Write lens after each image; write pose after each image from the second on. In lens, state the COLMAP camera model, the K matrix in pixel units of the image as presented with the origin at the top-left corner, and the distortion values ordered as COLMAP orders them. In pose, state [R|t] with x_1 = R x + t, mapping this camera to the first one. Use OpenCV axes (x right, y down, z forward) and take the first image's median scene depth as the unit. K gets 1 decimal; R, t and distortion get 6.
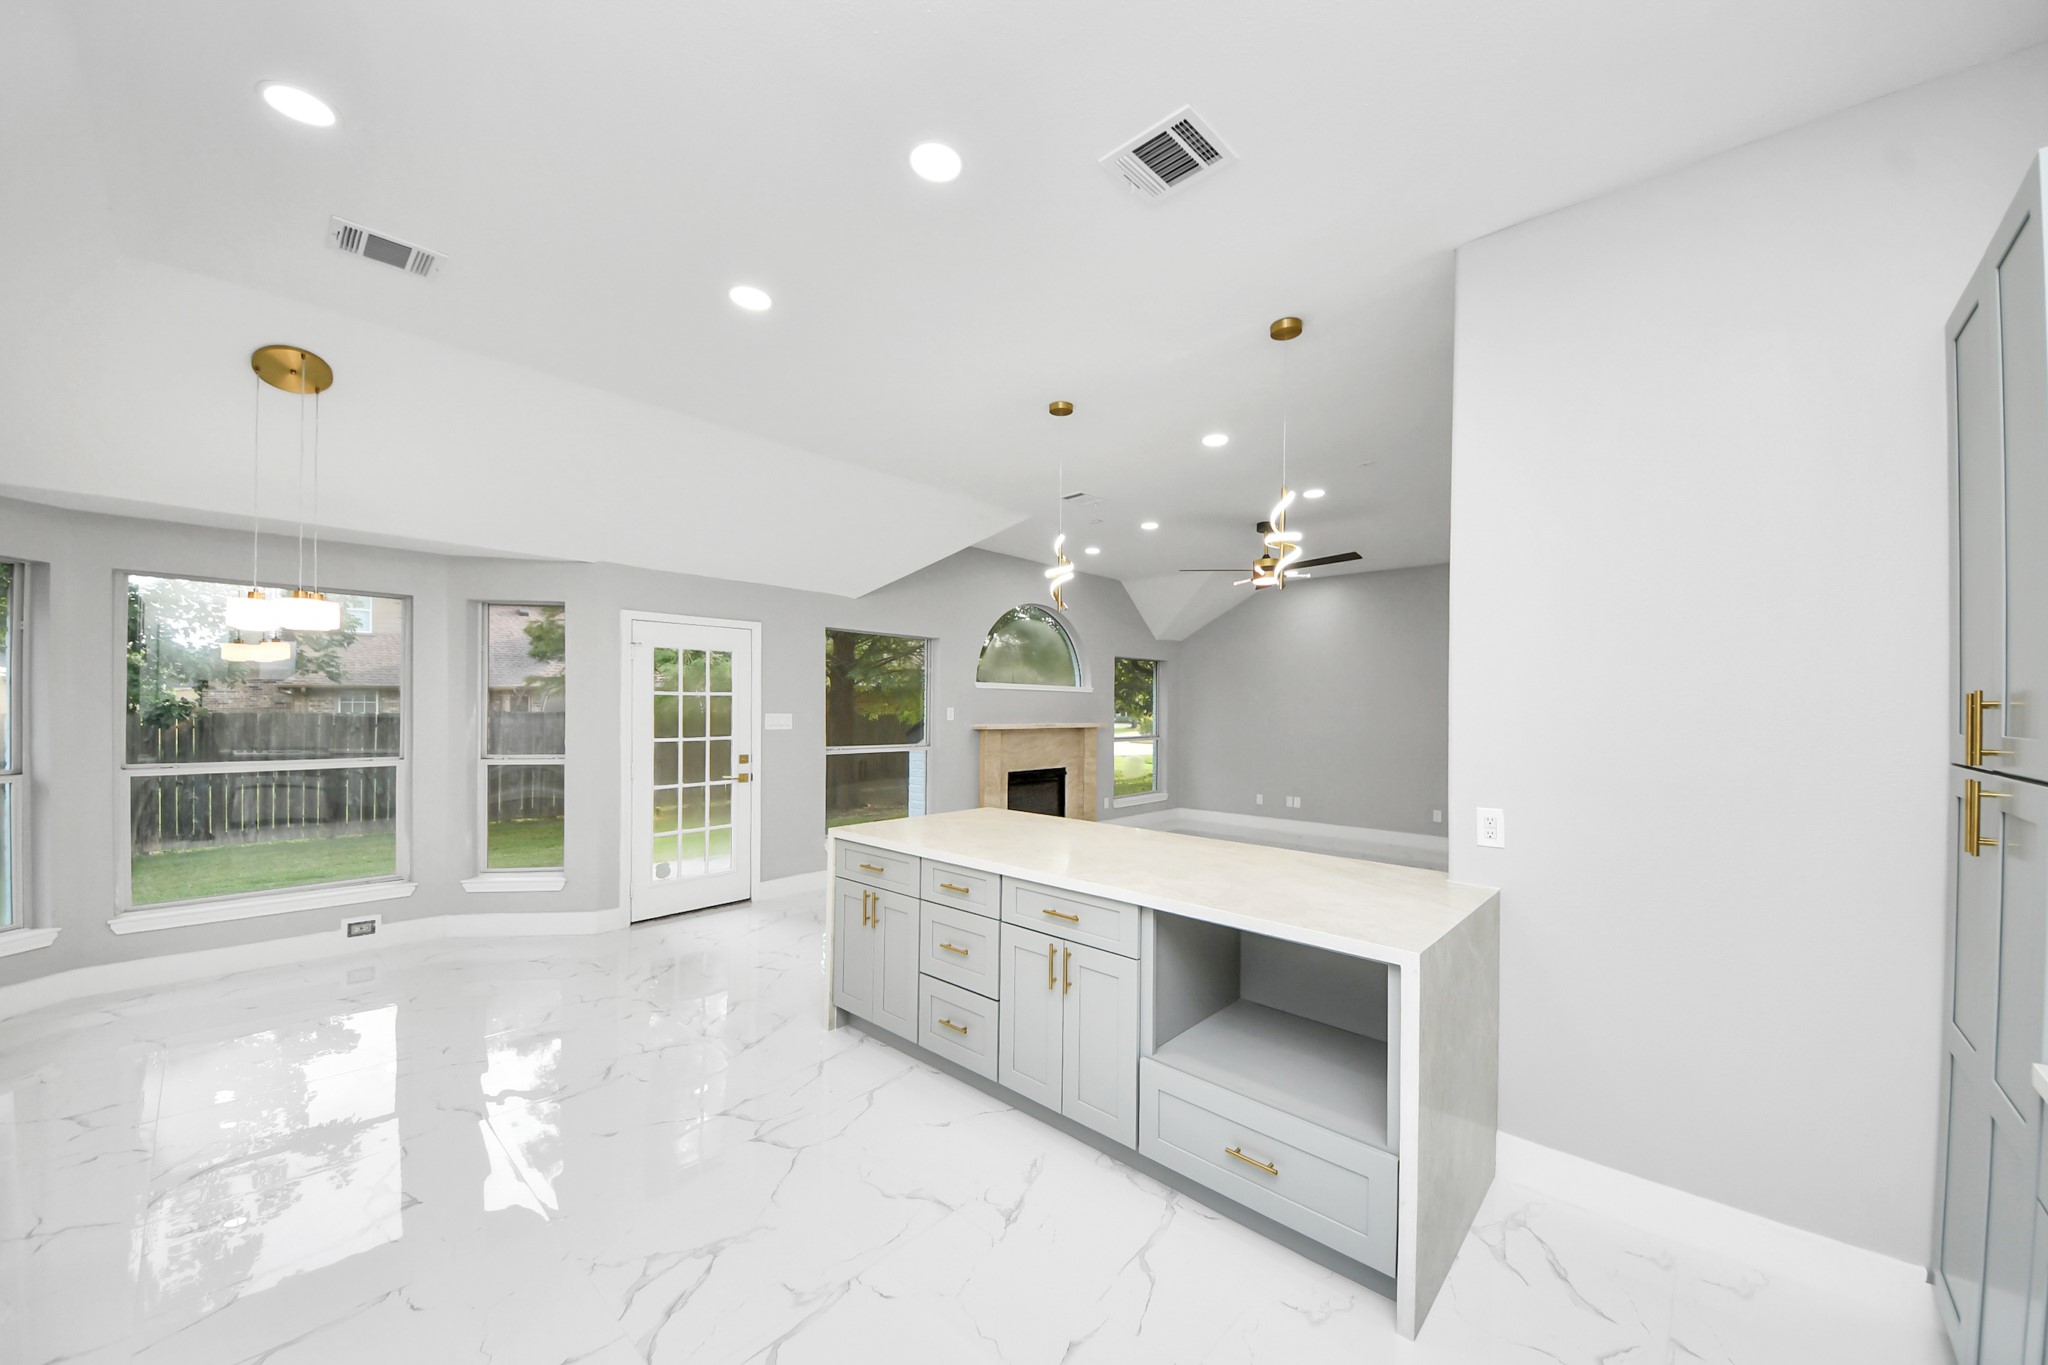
lens RADIAL K [[731.1, 0, 1057.2], [0, 731.1, 707.3], [0, 0, 1]] dist [0.003585, -0.007646]
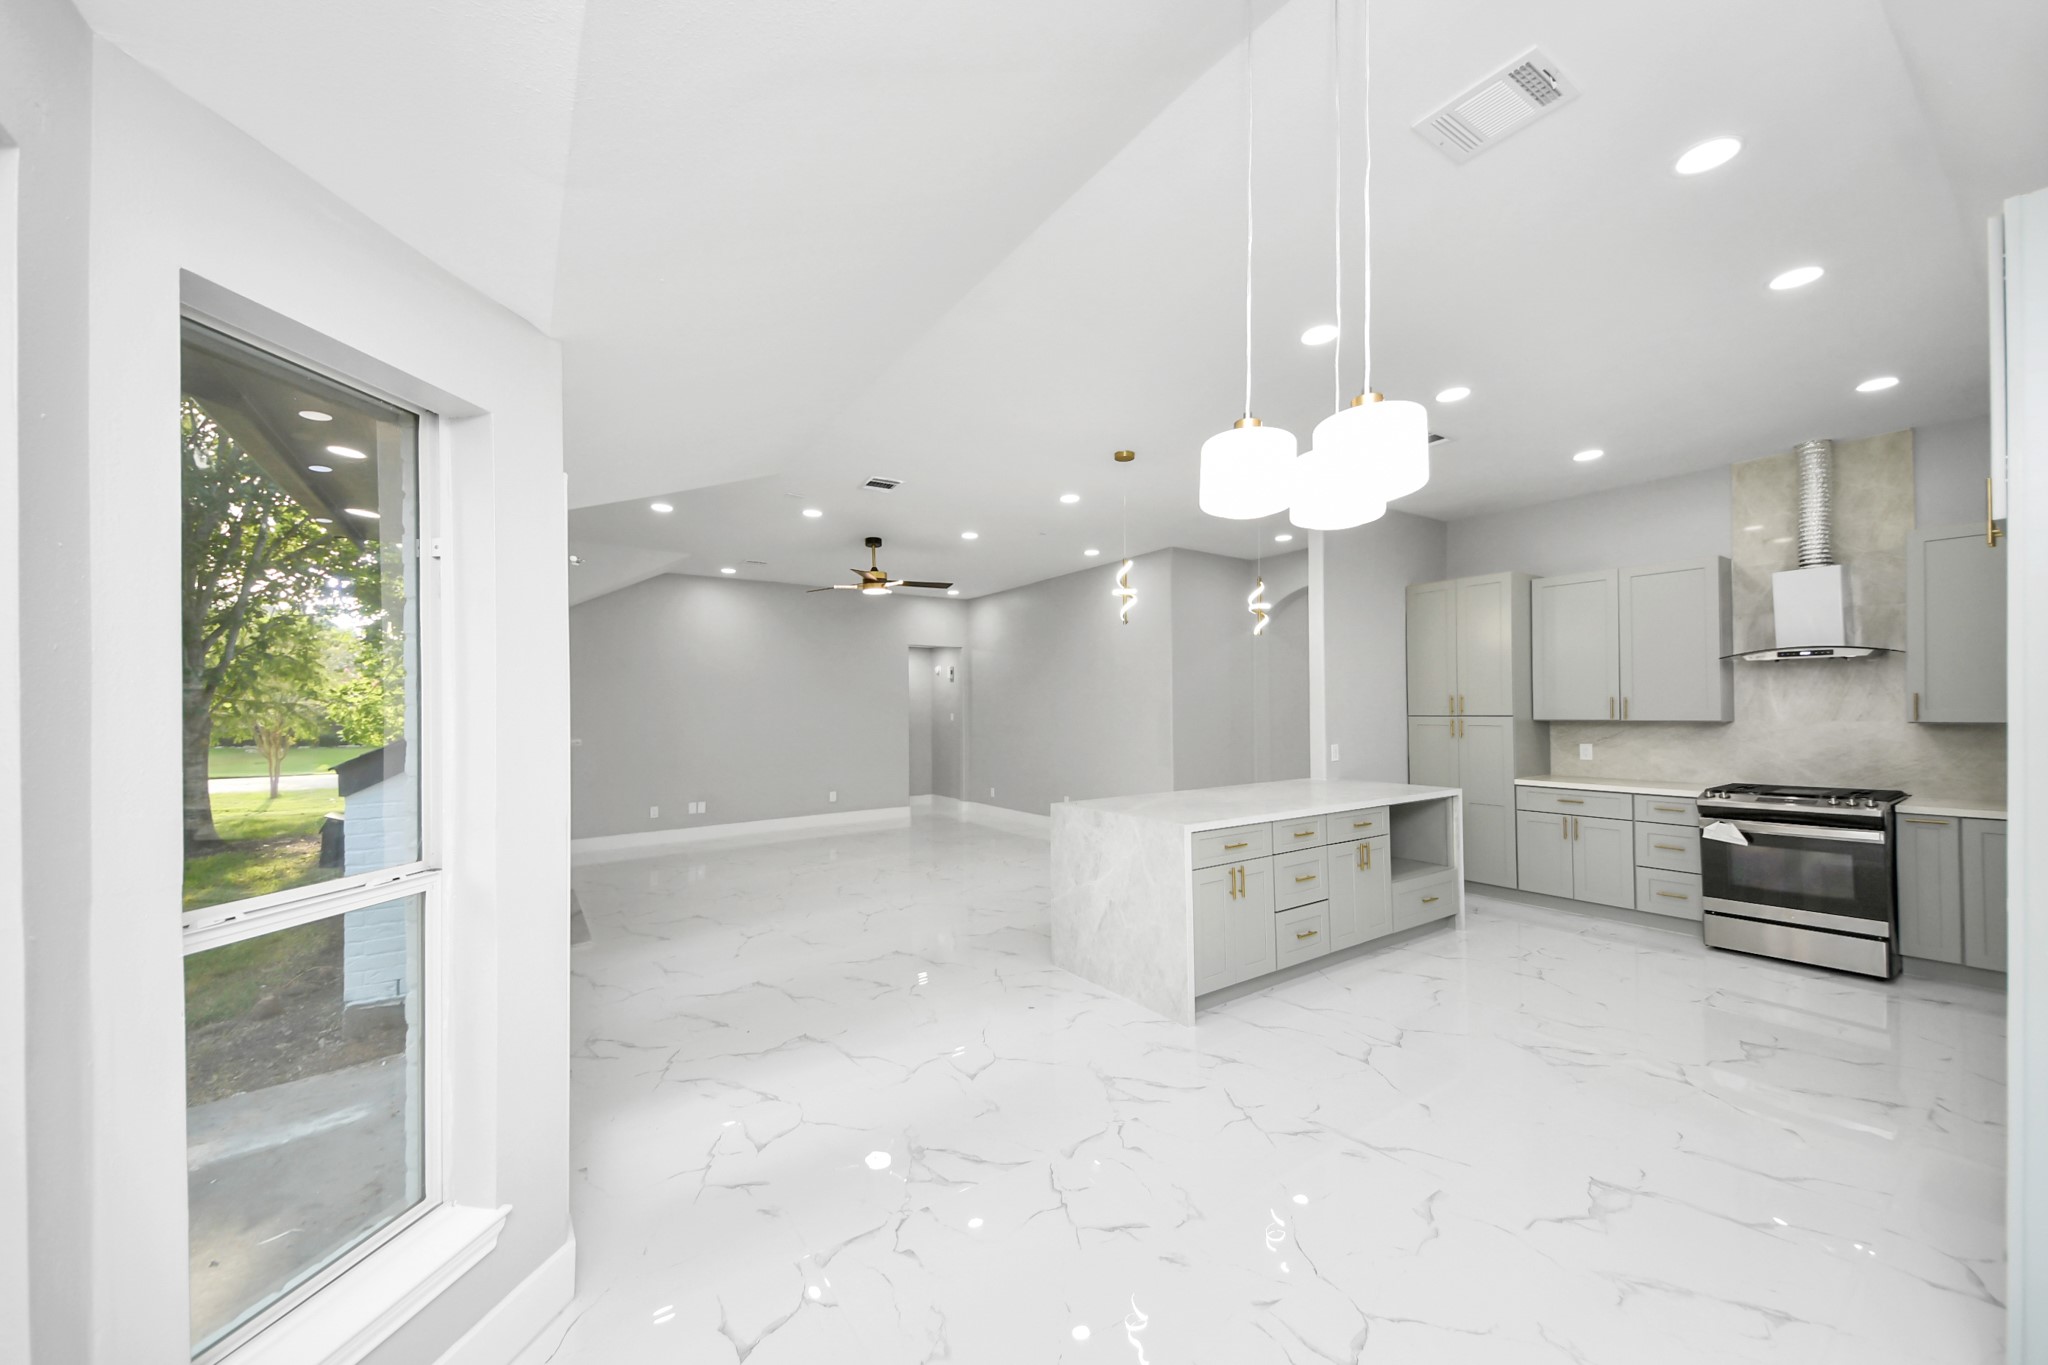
lens RADIAL K [[731.1, 0, 1036.9], [0, 731.1, 703.9], [0, 0, 1]] dist [0.003585, -0.007646]
pose [[0.247254, -0.001773, 0.968949, -0.841660], [0.011615, 0.999932, -0.001135, 0.000042], [-0.968881, 0.011535, 0.247258, 0.603104]]
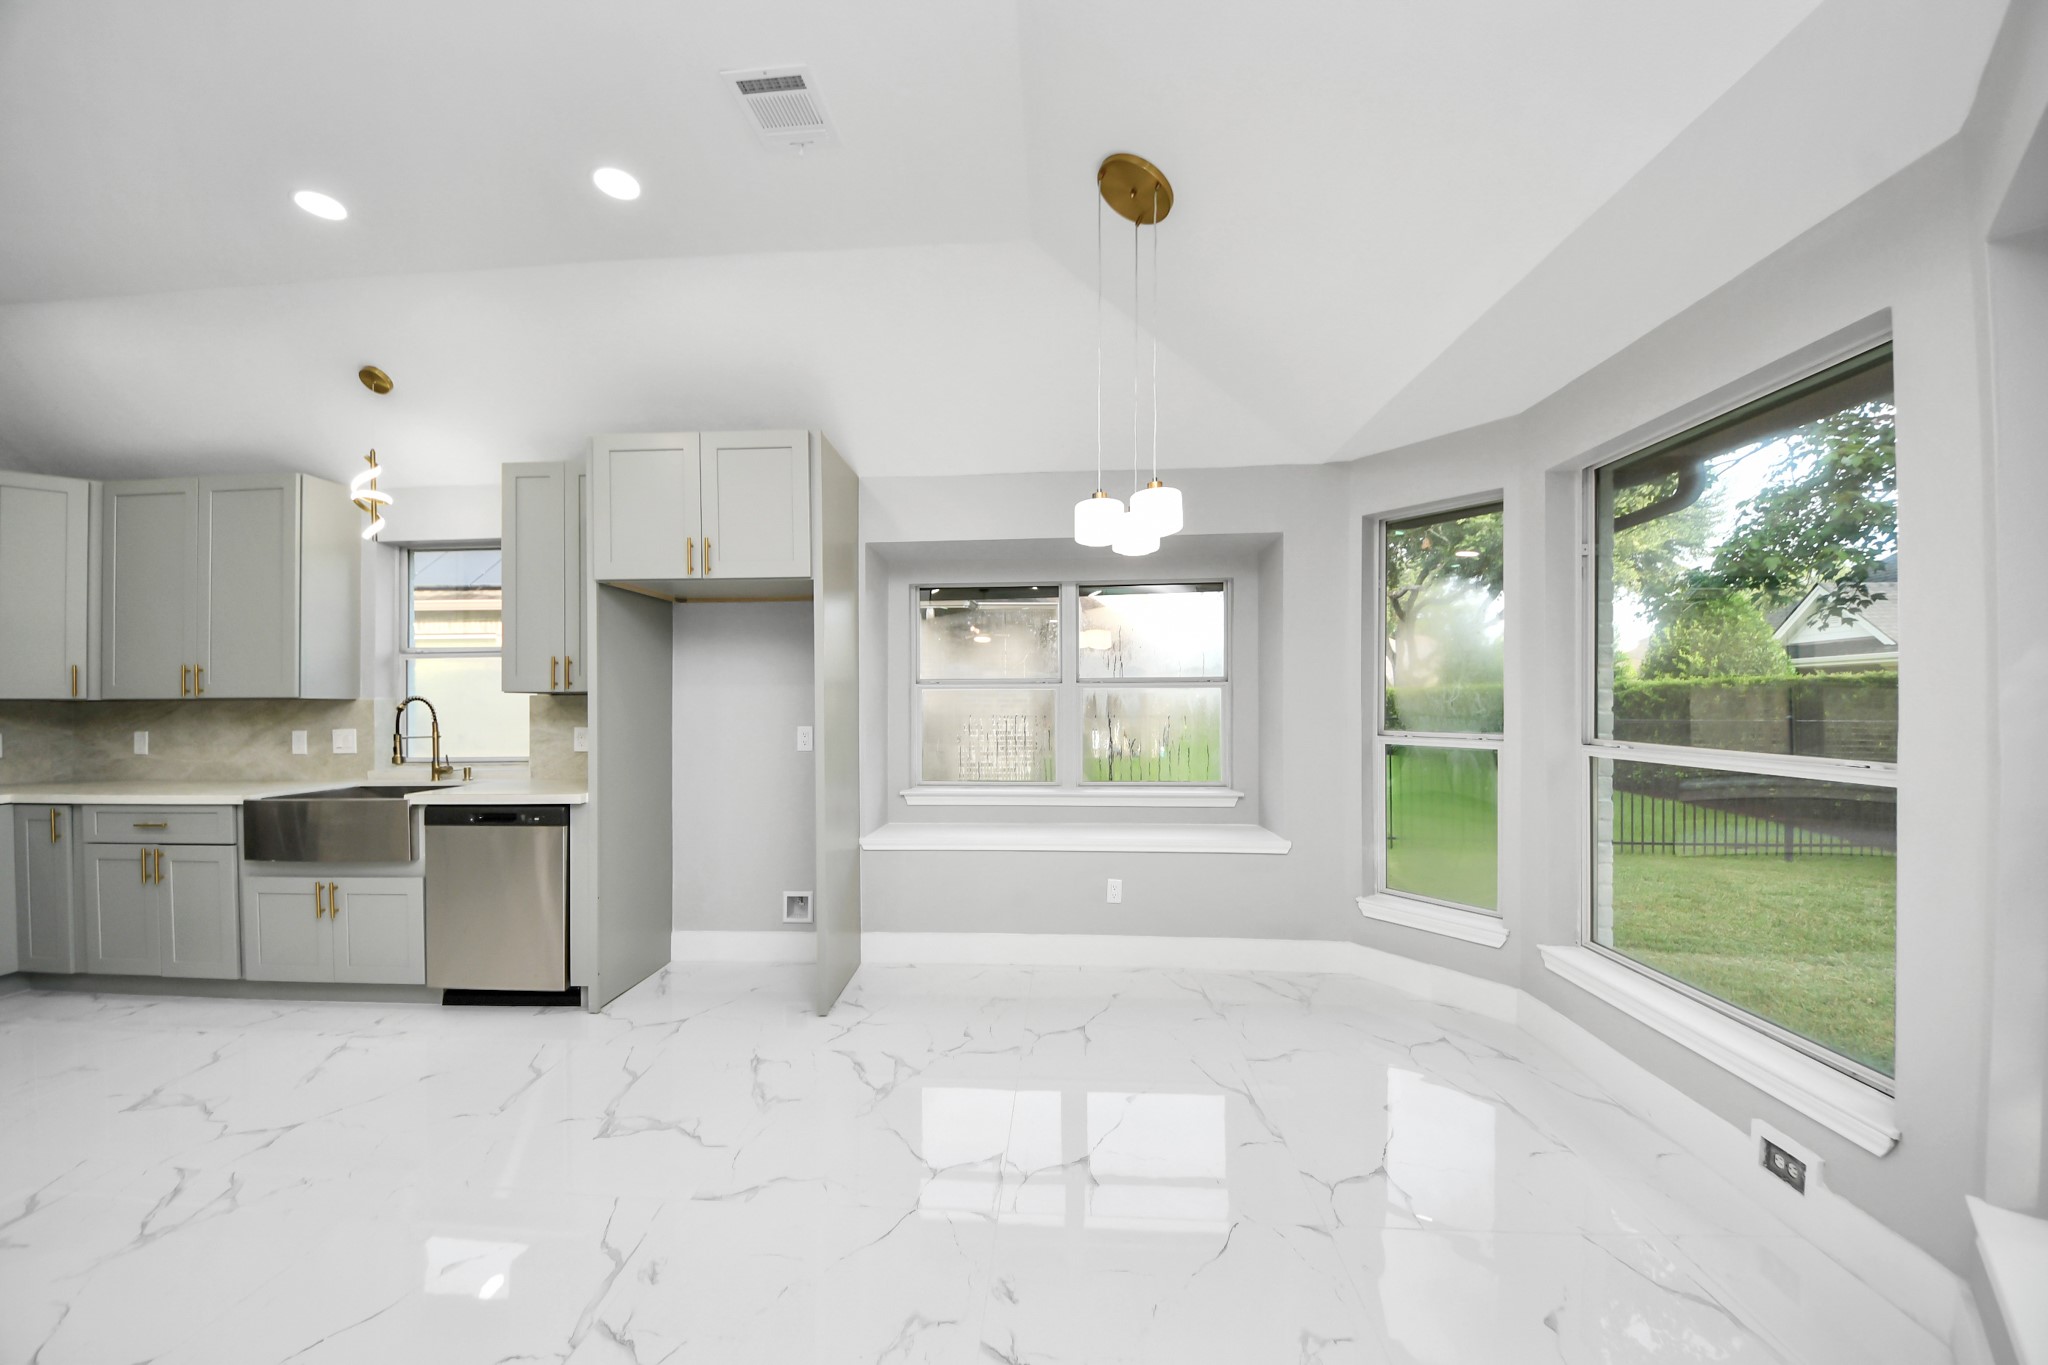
lens RADIAL K [[731.1, 0, 1035.8], [0, 731.1, 706.1], [0, 0, 1]] dist [0.003585, -0.007646]
pose [[-0.792190, -0.001857, -0.610271, -0.306739], [-0.003283, 0.999994, 0.001217, 0.035636], [0.610265, 0.002968, -0.792192, 0.894871]]
